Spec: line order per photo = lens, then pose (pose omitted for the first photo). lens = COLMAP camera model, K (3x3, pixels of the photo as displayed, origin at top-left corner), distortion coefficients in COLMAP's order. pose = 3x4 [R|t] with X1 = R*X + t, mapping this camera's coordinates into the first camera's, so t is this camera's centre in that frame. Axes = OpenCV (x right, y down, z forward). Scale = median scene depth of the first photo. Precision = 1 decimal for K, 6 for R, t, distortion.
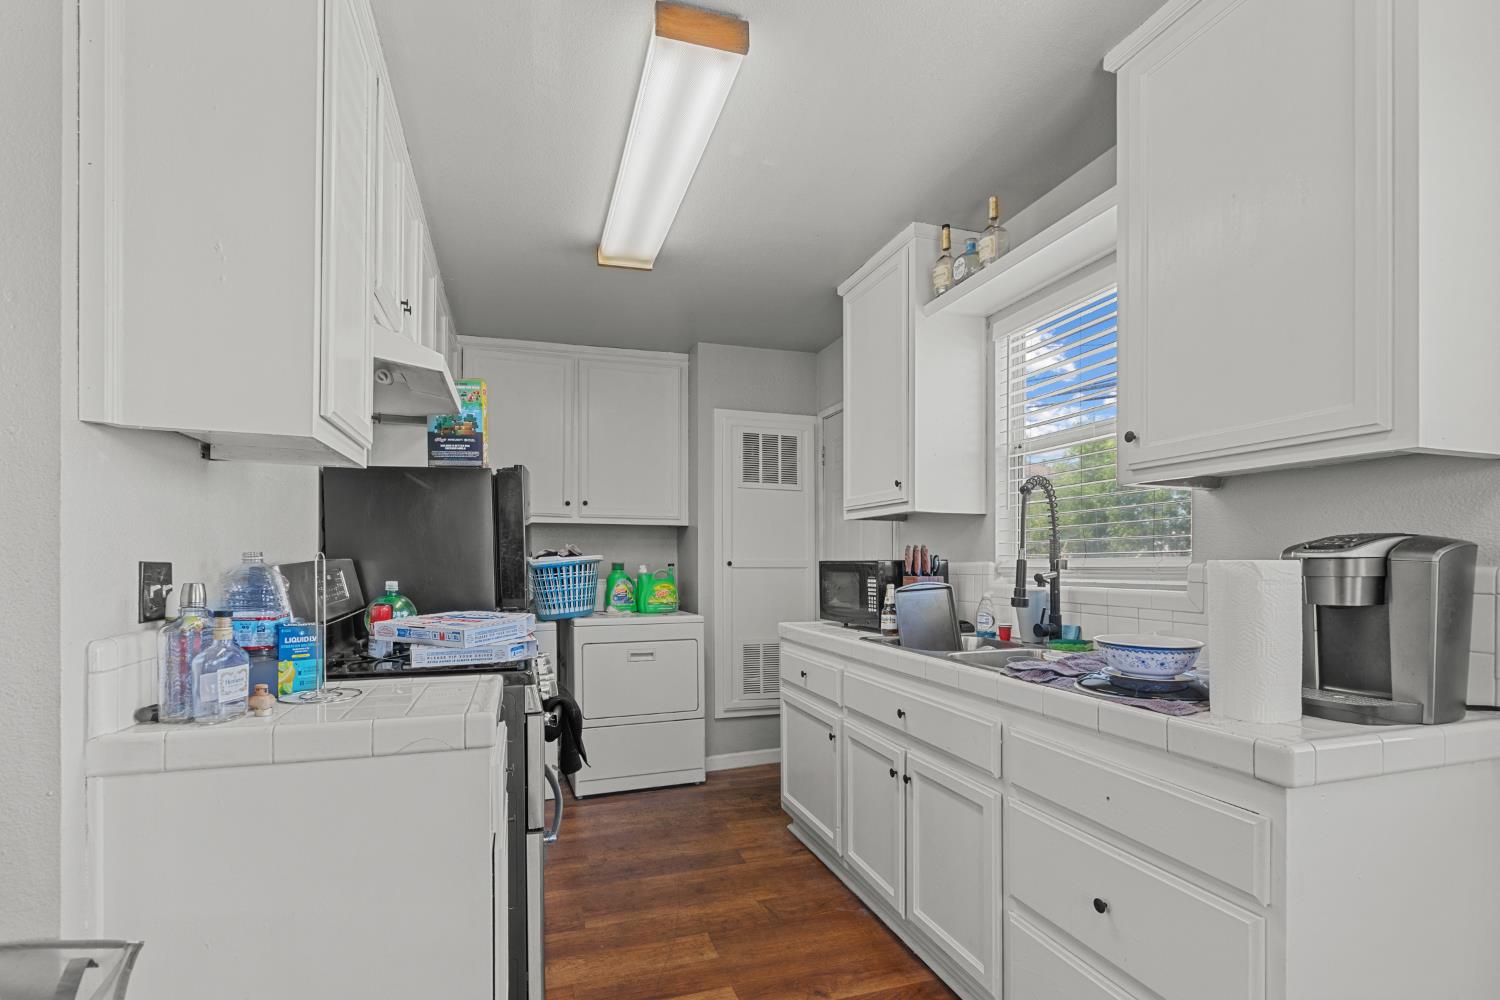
lens RADIAL K [[676.8, 0, 750.5], [0, 676.8, 561.7], [0, 0, 1]] dist [0.003328, -0.001059]
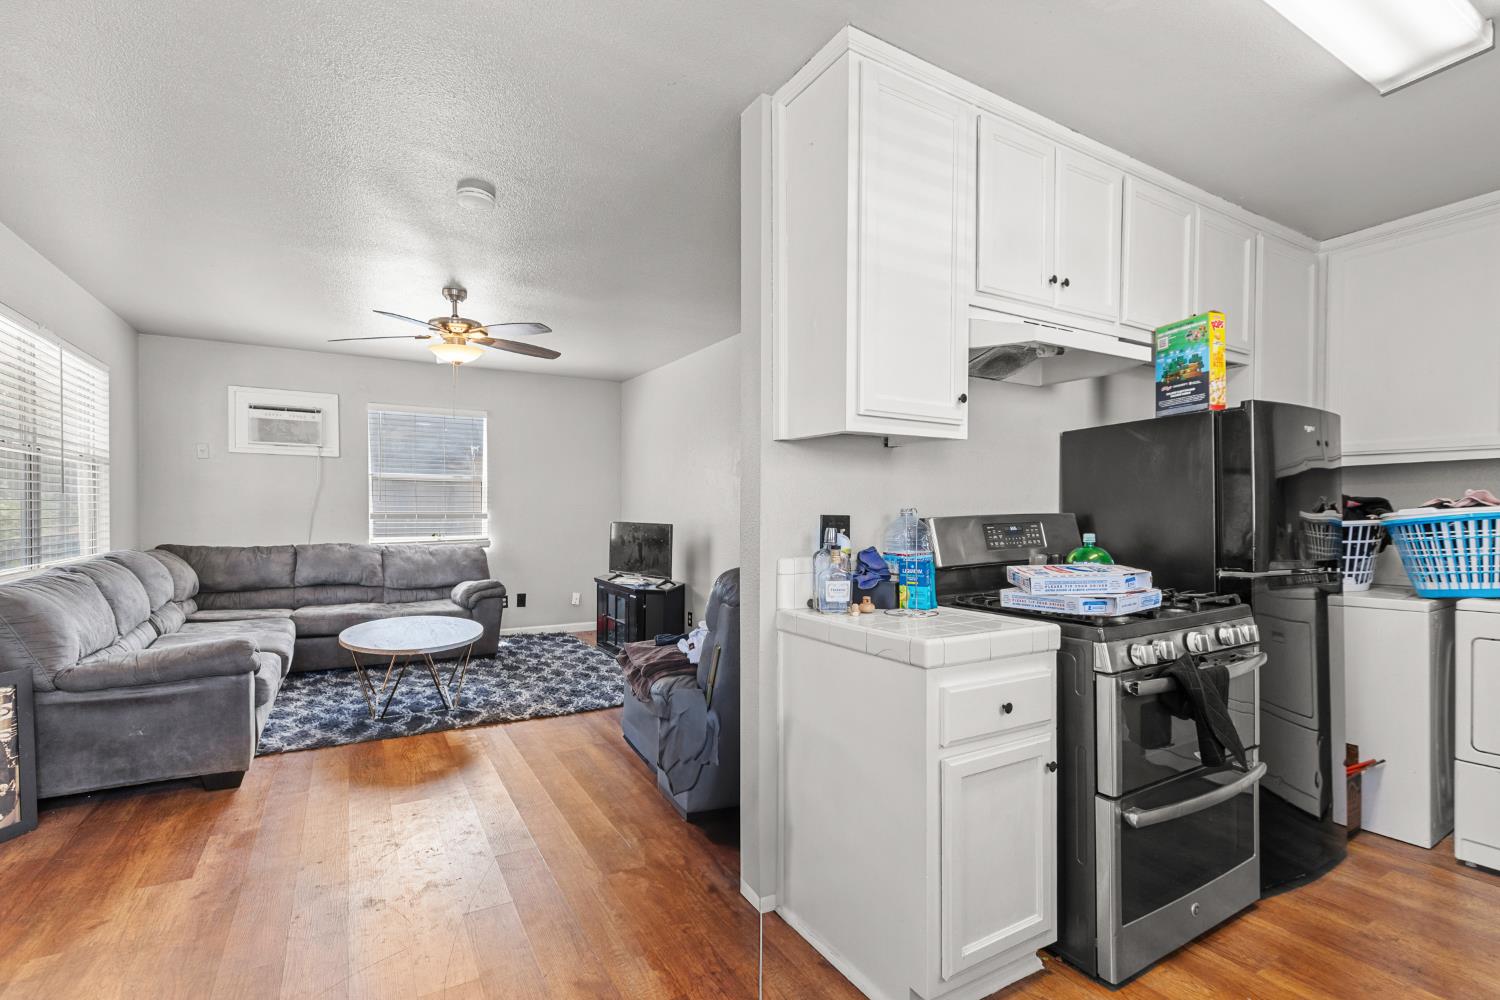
lens RADIAL K [[676.8, 0, 744.6], [0, 676.8, 522.8], [0, 0, 1]] dist [0.003328, -0.001059]
pose [[0.221671, 0.005438, -0.975106, 0.346019], [0.001062, 0.999983, 0.005818, 0.003981], [0.975121, -0.002325, 0.221662, 0.204756]]
